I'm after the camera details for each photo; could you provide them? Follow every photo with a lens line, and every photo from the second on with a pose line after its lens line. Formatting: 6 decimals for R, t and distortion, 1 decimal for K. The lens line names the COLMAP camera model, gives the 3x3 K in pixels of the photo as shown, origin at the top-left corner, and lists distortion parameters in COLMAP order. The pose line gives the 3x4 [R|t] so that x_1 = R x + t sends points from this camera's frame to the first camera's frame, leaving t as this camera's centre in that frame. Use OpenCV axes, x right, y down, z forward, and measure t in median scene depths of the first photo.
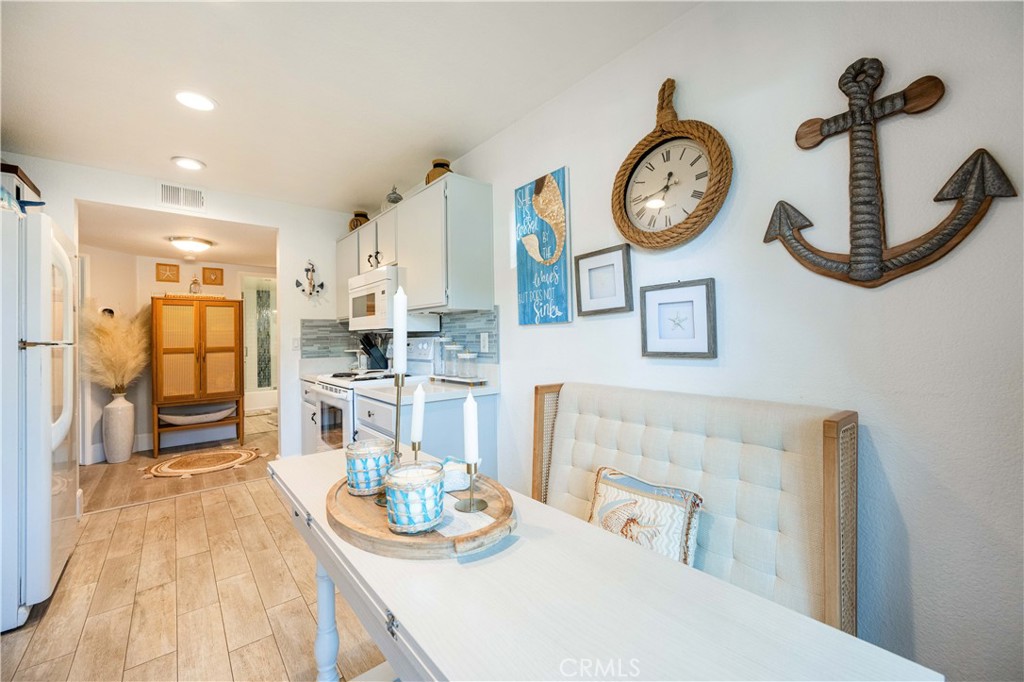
lens RADIAL K [[406.5, 0, 510.9], [0, 406.5, 333.8], [0, 0, 1]] dist [-0.000233, -0.000022]
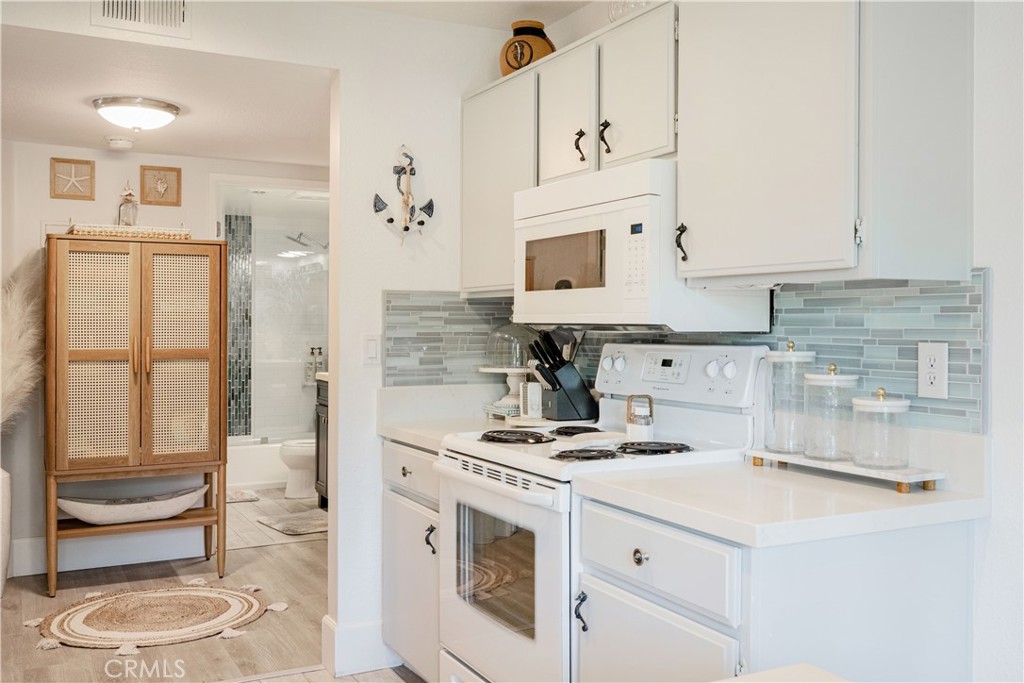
lens RADIAL K [[975.2, 0, 556.0], [0, 975.2, 323.3], [0, 0, 1]] dist [-0.004380, 0.003083]
pose [[0.982705, 0.018037, -0.184299, -0.208945], [-0.016114, 0.999799, 0.011926, -0.022350], [0.184477, -0.008750, 0.982798, 0.083332]]
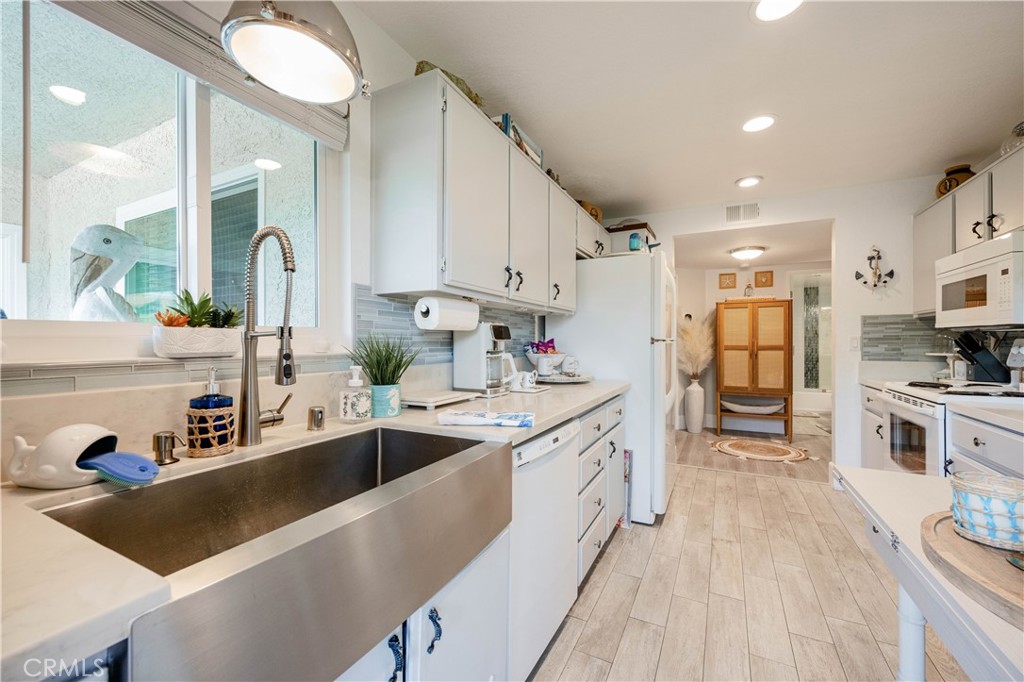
lens RADIAL K [[407.9, 0, 517.7], [0, 407.9, 341.8], [0, 0, 1]] dist [-0.001210, -0.000183]
pose [[0.396004, 0.015764, -0.918113, -0.004198], [0.004997, 0.999801, 0.019321, -0.000603], [0.918235, -0.012239, 0.395846, -0.036075]]
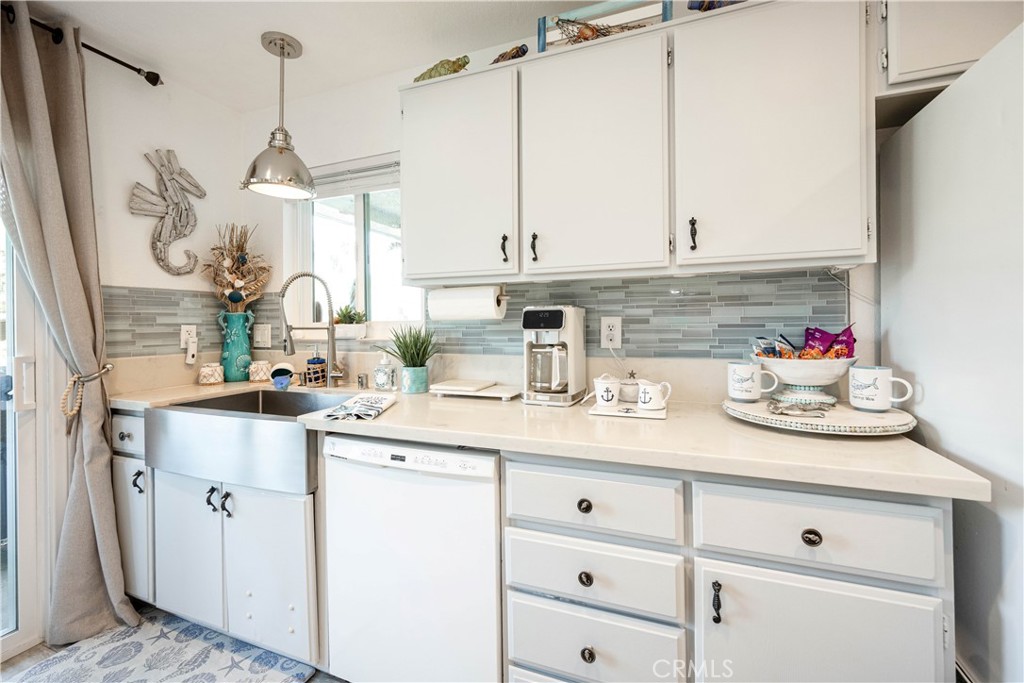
lens RADIAL K [[421.4, 0, 512.1], [0, 421.4, 331.3], [0, 0, 1]] dist [-0.001104, -0.000032]
pose [[-0.871664, 0.033859, -0.488934, -0.342653], [0.029400, 0.999427, 0.016798, 0.001480], [0.489222, 0.000267, -0.872159, 0.621369]]
